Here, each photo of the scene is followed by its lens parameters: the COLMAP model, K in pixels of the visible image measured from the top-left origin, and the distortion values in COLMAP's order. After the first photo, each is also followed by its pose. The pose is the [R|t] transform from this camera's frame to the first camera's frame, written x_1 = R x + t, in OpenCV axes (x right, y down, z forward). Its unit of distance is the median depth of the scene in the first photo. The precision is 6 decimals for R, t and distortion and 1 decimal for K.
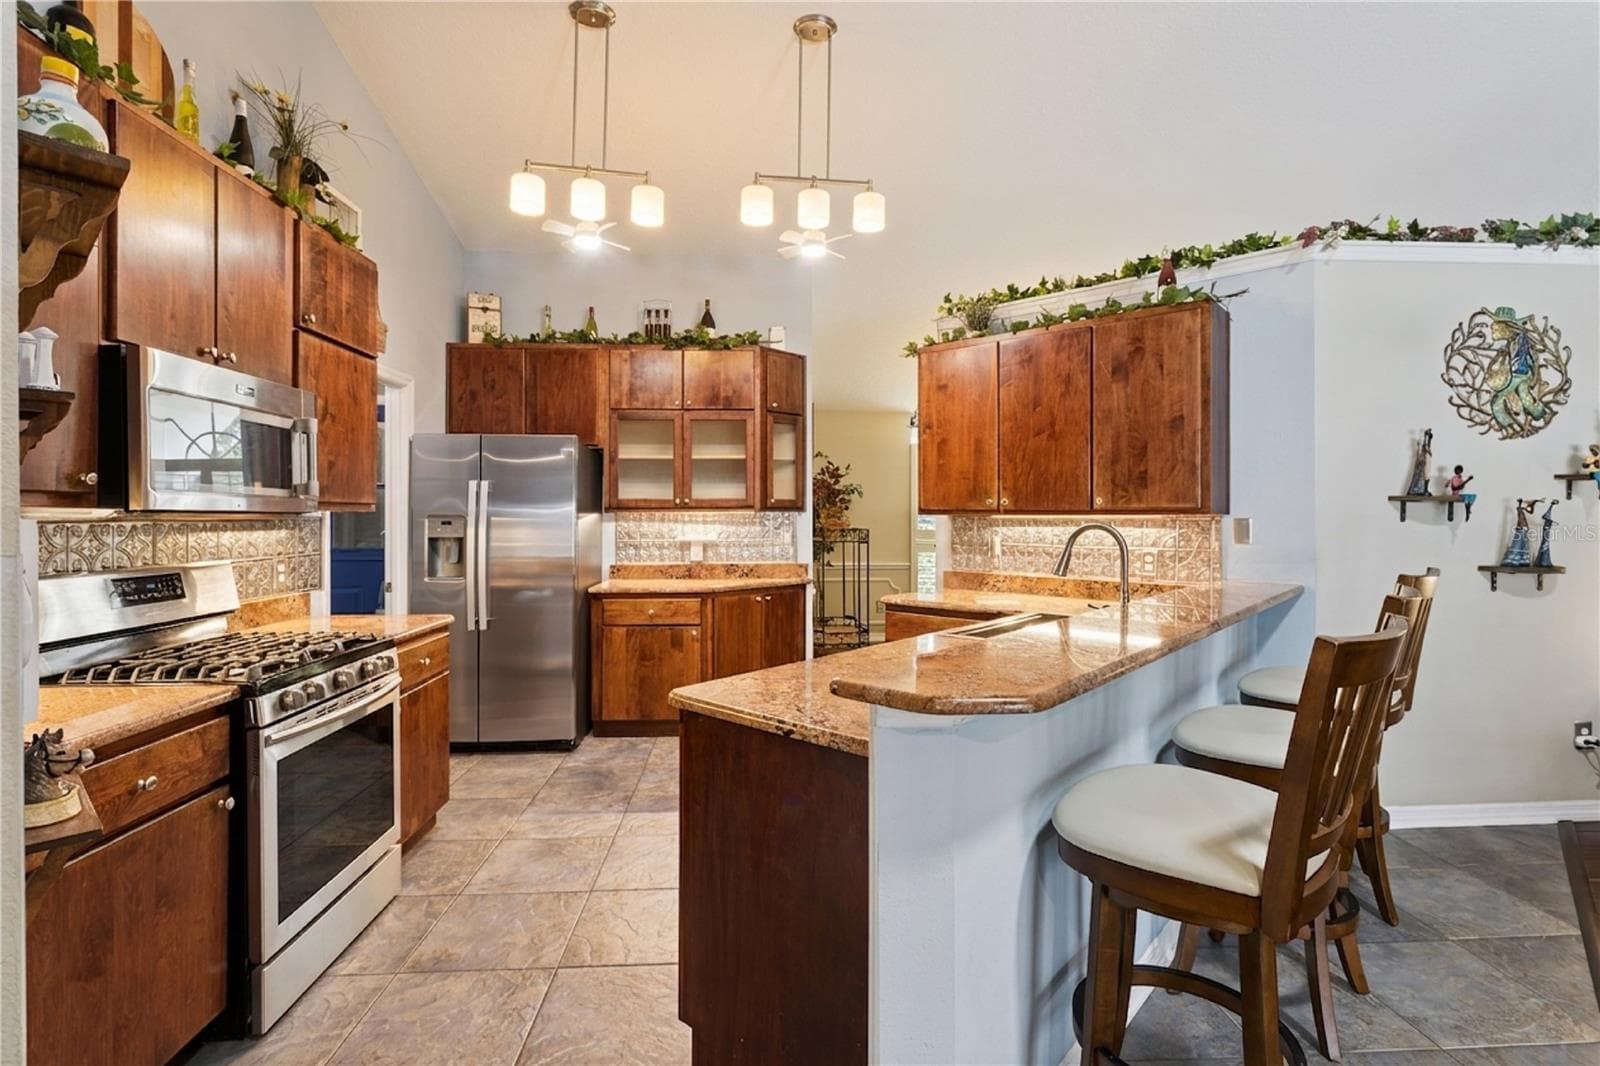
lens RADIAL K [[773.2, 0, 778.2], [0, 773.2, 518.6], [0, 0, 1]] dist [0.000748, 0.000234]
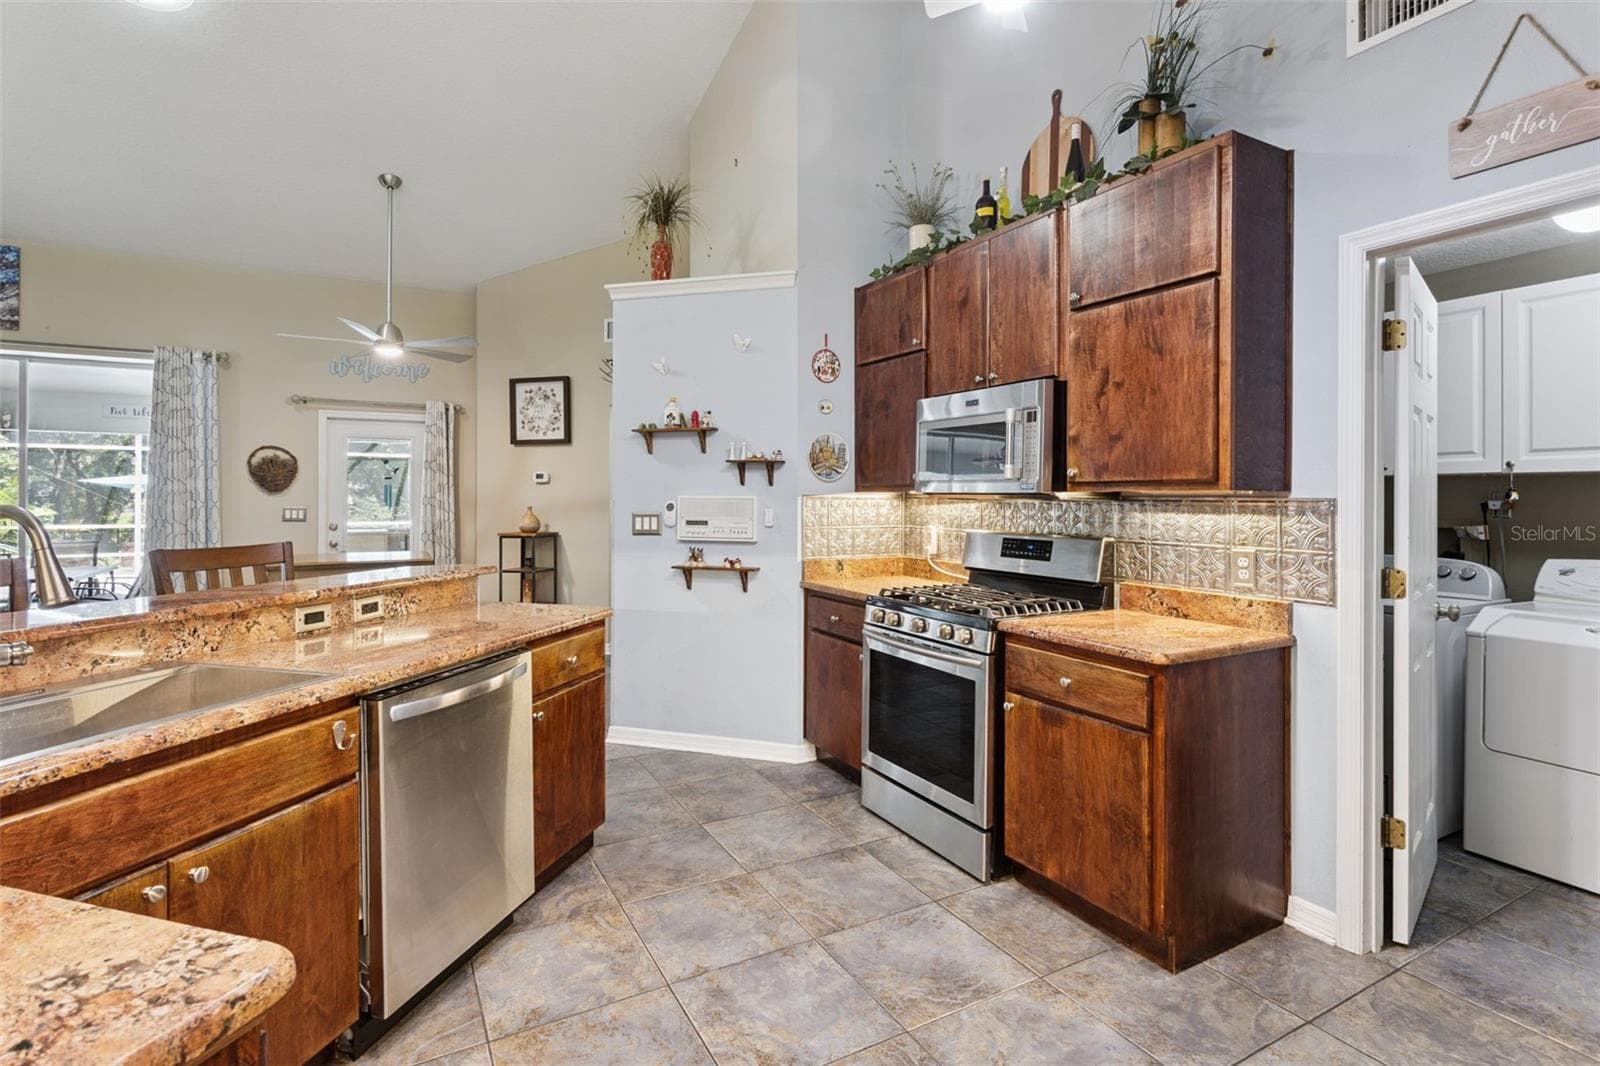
lens RADIAL K [[773.2, 0, 789.2], [0, 773.2, 507.3], [0, 0, 1]] dist [0.003070, 0.000082]
pose [[-0.896589, 0.004216, -0.442843, 0.094426], [-0.003461, 0.999857, 0.016526, -0.002367], [0.442850, 0.016349, -0.896447, 1.052222]]
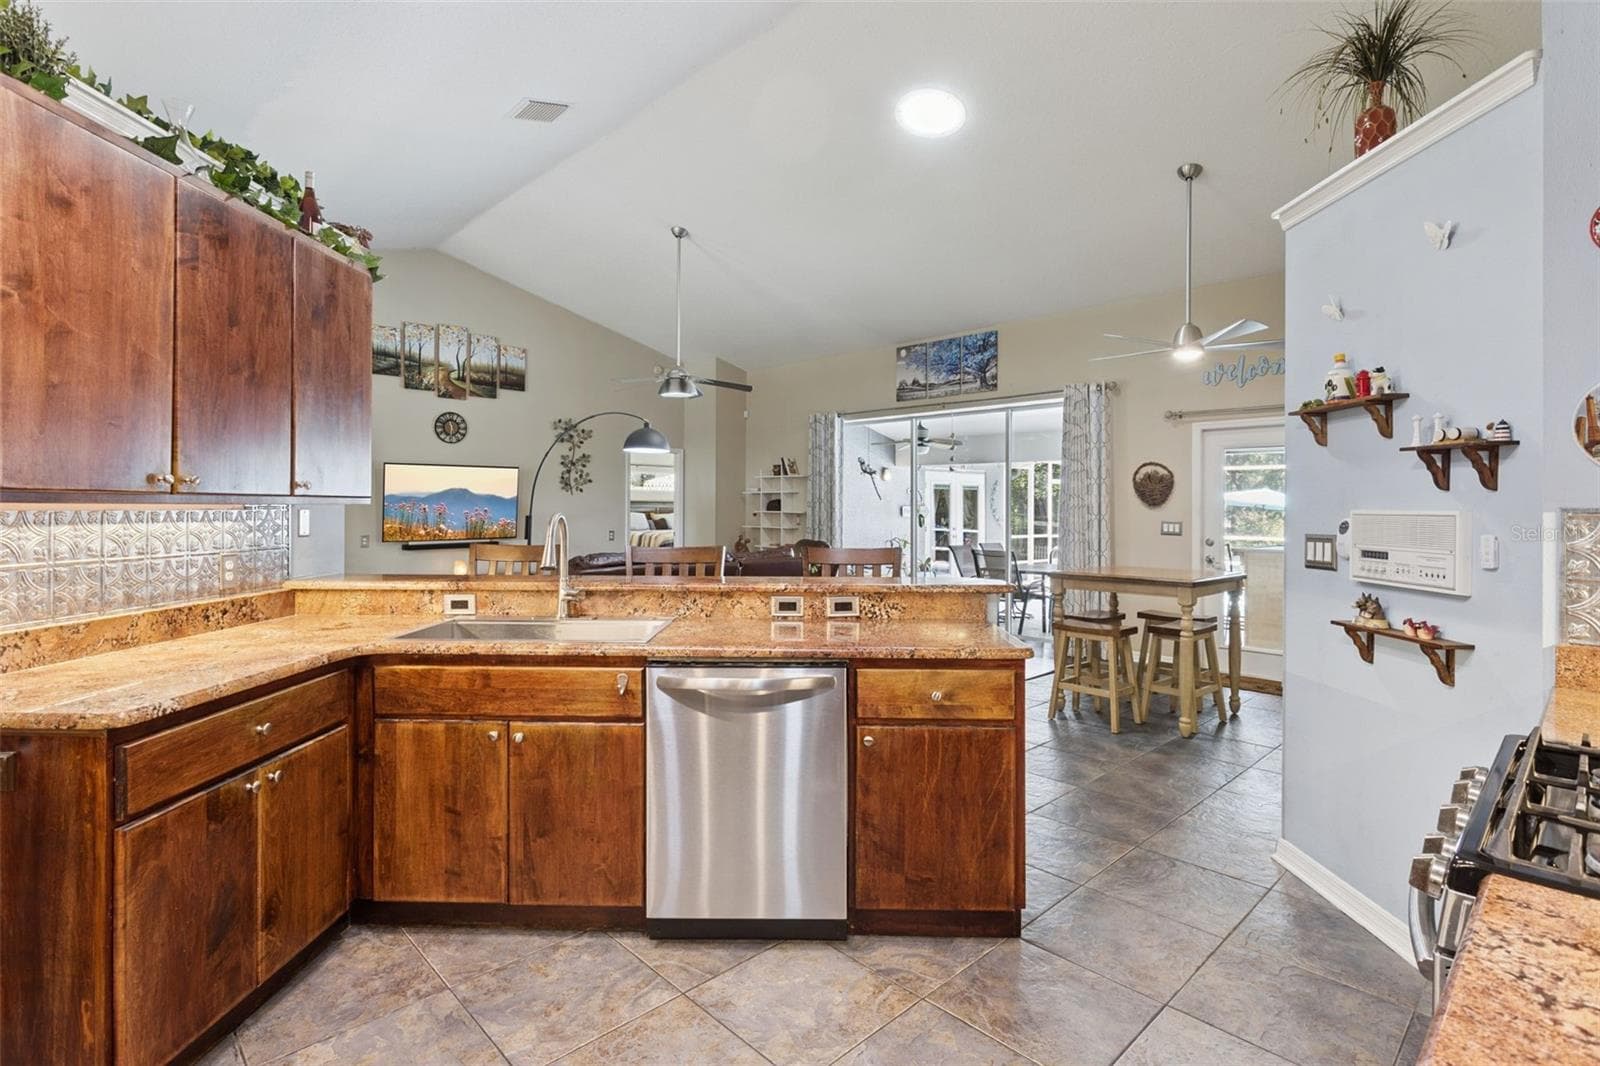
lens RADIAL K [[773.2, 0, 789.2], [0, 773.2, 507.3], [0, 0, 1]] dist [0.003070, 0.000082]
pose [[-0.657173, -0.002025, 0.753737, -0.341491], [-0.001633, 0.999998, 0.001263, -0.002229], [-0.753738, -0.000401, -0.657175, 0.869272]]
